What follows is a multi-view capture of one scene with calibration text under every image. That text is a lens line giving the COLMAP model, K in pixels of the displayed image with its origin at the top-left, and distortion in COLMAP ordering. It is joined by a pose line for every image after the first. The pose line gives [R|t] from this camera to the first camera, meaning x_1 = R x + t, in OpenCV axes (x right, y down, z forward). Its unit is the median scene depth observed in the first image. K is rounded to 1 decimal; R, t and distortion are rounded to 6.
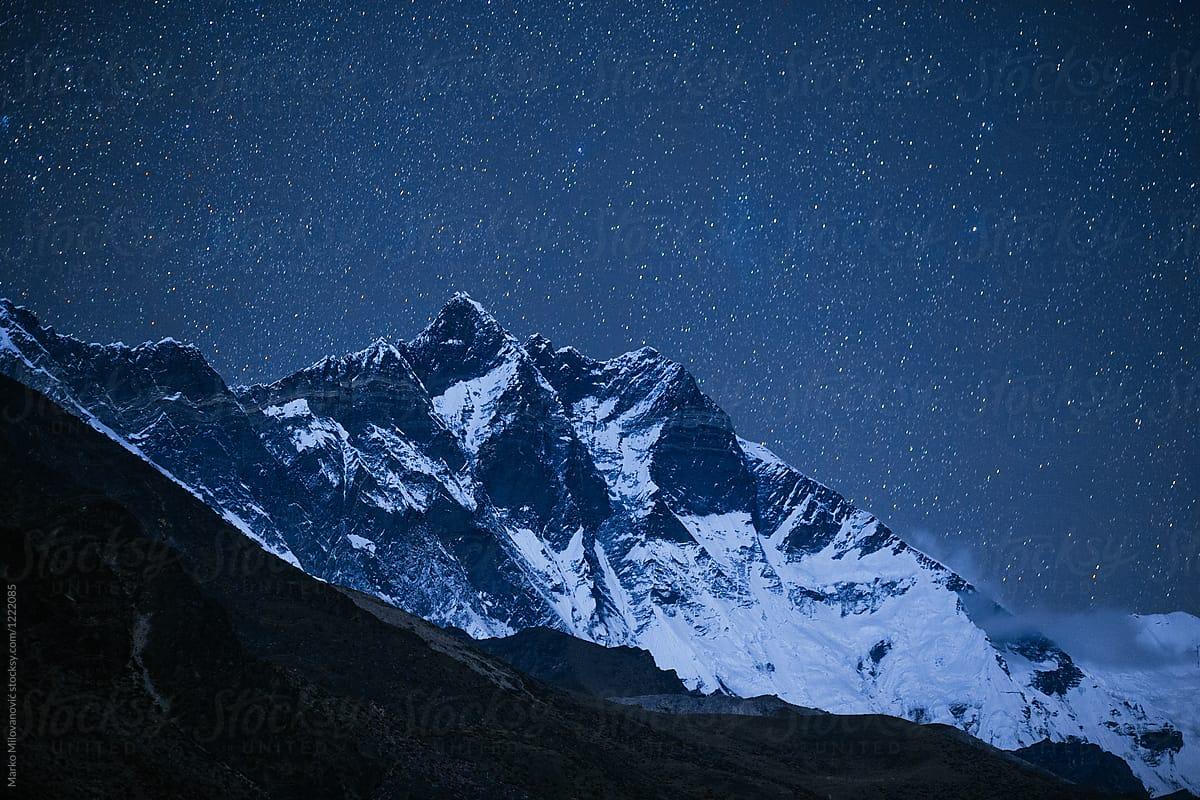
lens RADIAL K [[2963.7, 0, 600.0], [0, 2963.7, 400.0], [0, 0, 1]] dist [-0.169696, -1.065878]
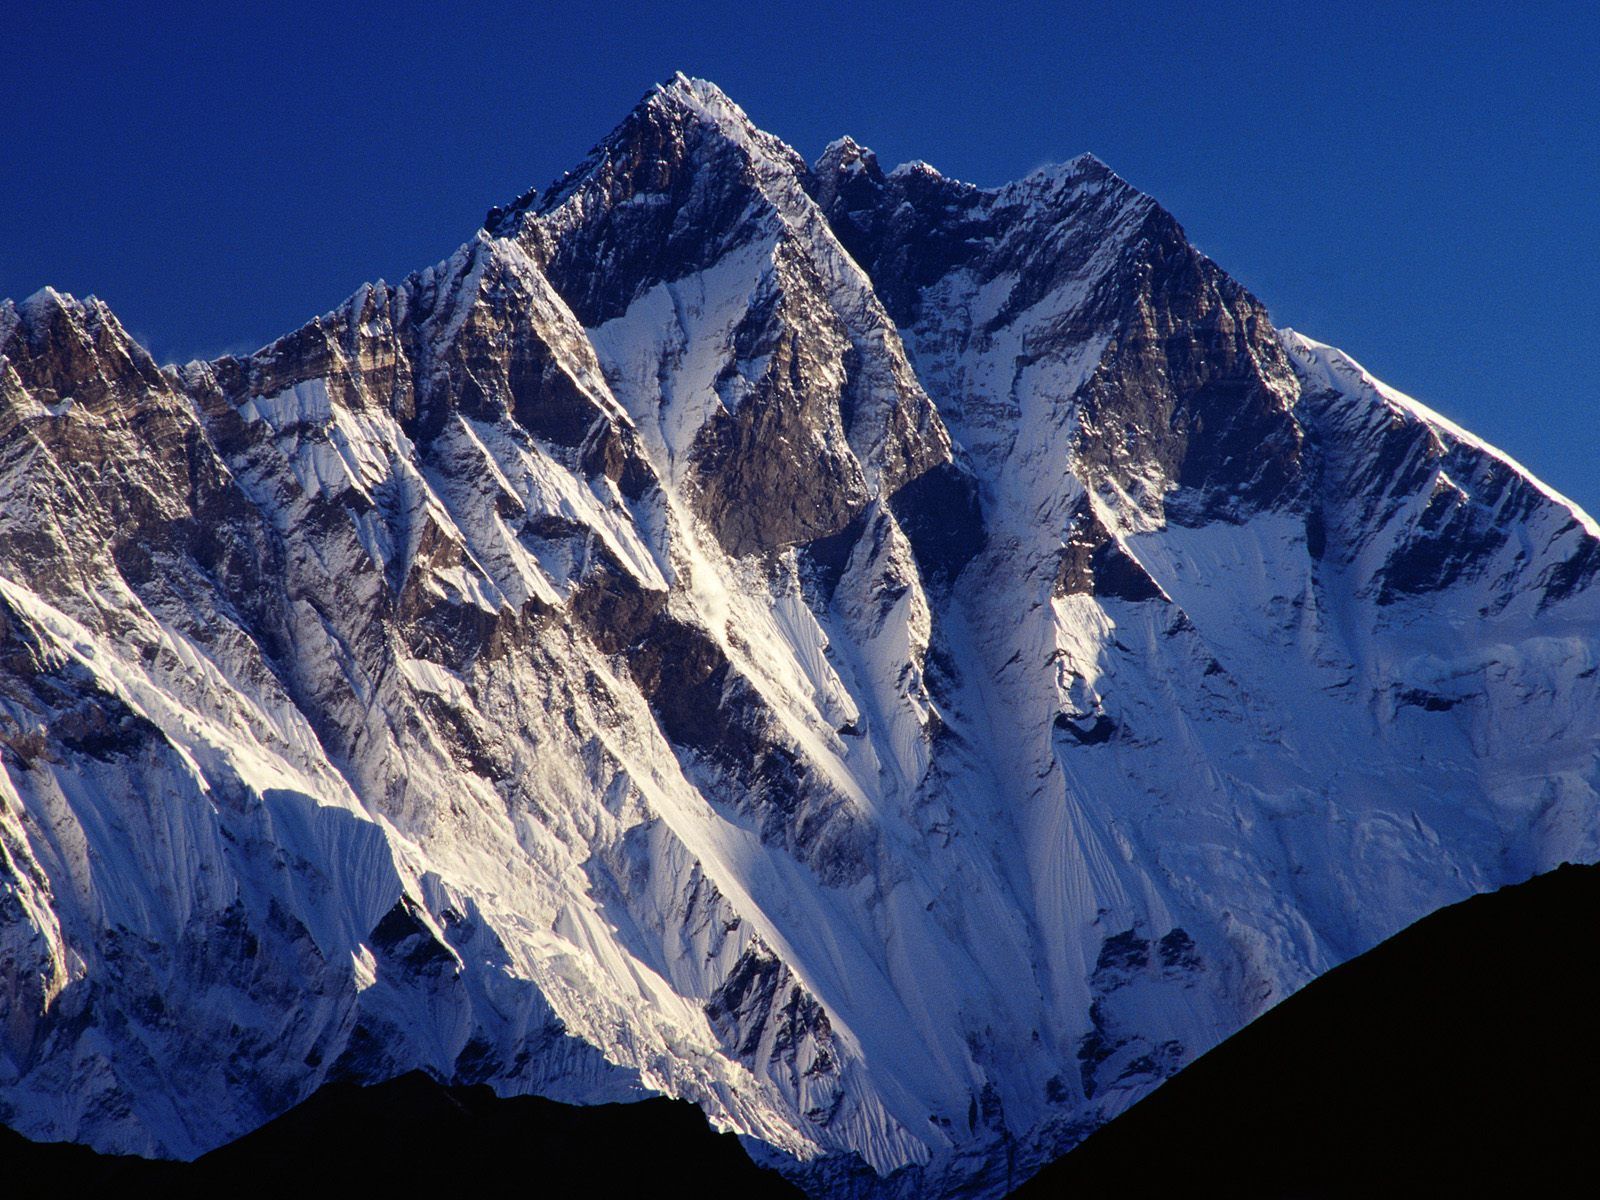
lens RADIAL K [[11167.0, 0, 800.0], [0, 11167.0, 600.0], [0, 0, 1]] dist [0.395016, 34.990007]
pose [[0.995476, -0.009720, -0.094519, 0.138539], [0.021651, 0.991790, 0.126030, -0.173553], [0.092518, -0.127506, 0.987513, -0.755671]]
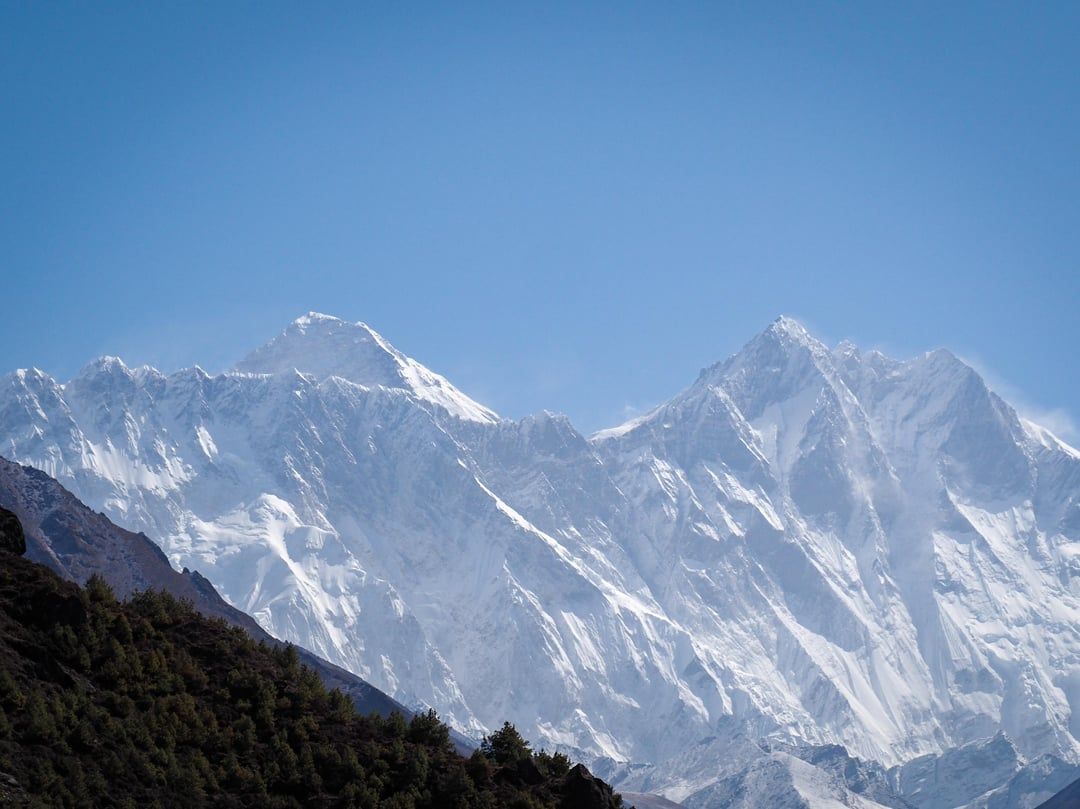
lens RADIAL K [[5926.0, 0, 540.0], [0, 5926.0, 404.5], [0, 0, 1]] dist [-0.039644, 6.257225]
pose [[0.994074, 0.002636, -0.108677, 0.111407], [0.010991, 0.992147, 0.124595, -0.287805], [0.108152, -0.125051, 0.986238, -1.293117]]
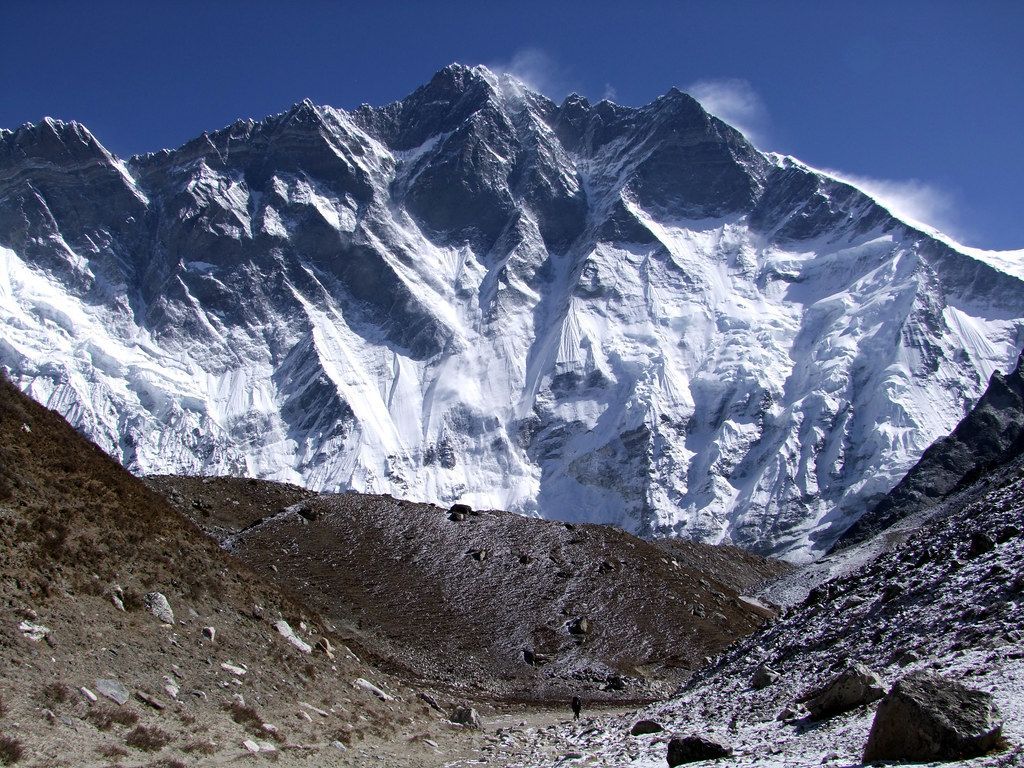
lens RADIAL K [[1336.1, 0, 512.0], [0, 1336.1, 384.0], [0, 0, 1]] dist [-0.021187, -0.013124]
pose [[0.827677, -0.090842, -0.553804, 0.246364], [0.121598, 0.992399, 0.018946, 0.081073], [0.547873, -0.083023, 0.832431, 0.534162]]
